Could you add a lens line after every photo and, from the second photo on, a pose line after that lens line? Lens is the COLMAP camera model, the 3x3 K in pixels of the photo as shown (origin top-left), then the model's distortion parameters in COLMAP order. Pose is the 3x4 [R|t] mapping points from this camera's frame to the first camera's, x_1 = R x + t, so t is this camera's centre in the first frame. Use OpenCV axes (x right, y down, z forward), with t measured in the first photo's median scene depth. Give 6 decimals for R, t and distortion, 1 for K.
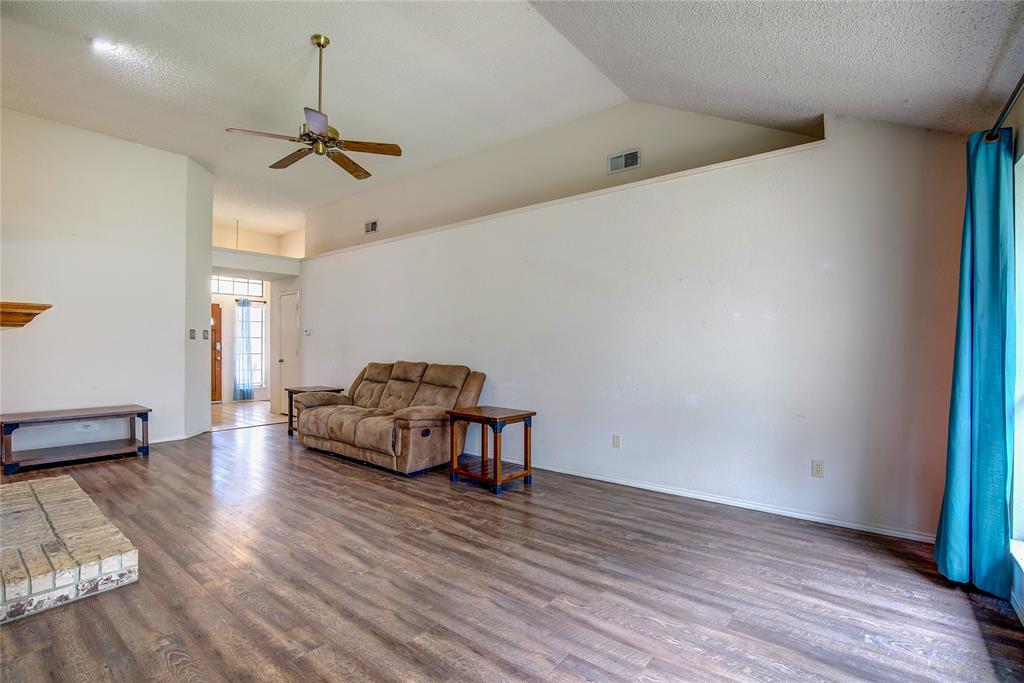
lens RADIAL K [[467.9, 0, 519.3], [0, 467.9, 347.5], [0, 0, 1]] dist [-0.025949, 0.004204]
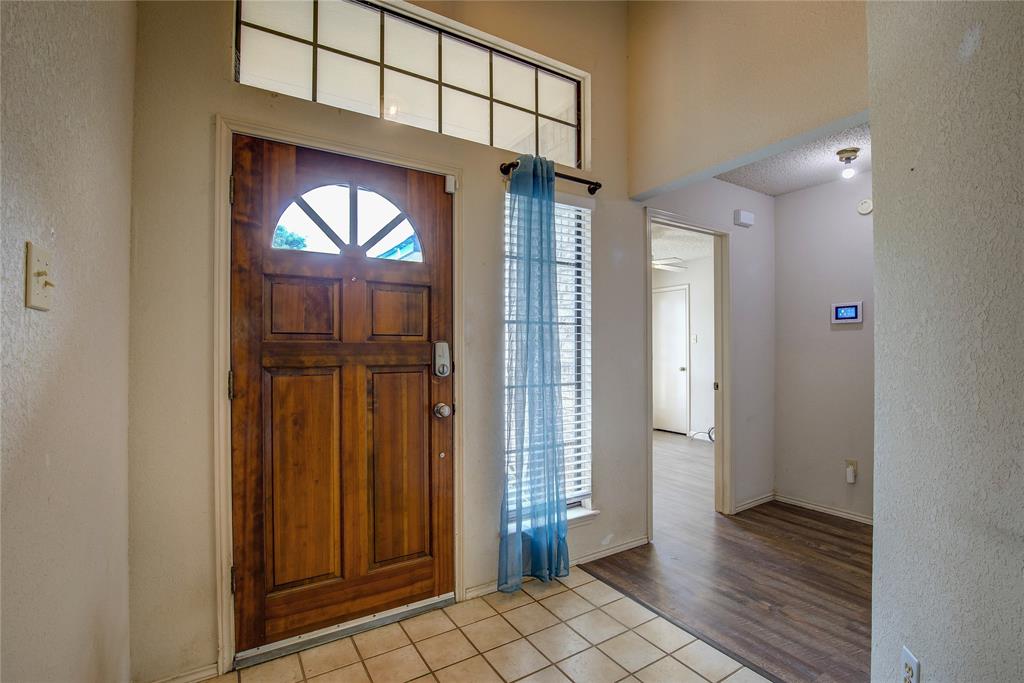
lens RADIAL K [[467.9, 0, 520.6], [0, 467.9, 345.8], [0, 0, 1]] dist [-0.025949, 0.004204]
pose [[0.938607, -0.009852, -0.344847, -0.518568], [0.005148, 0.999881, -0.014554, -0.004890], [0.344949, 0.011885, 0.938546, 0.773144]]
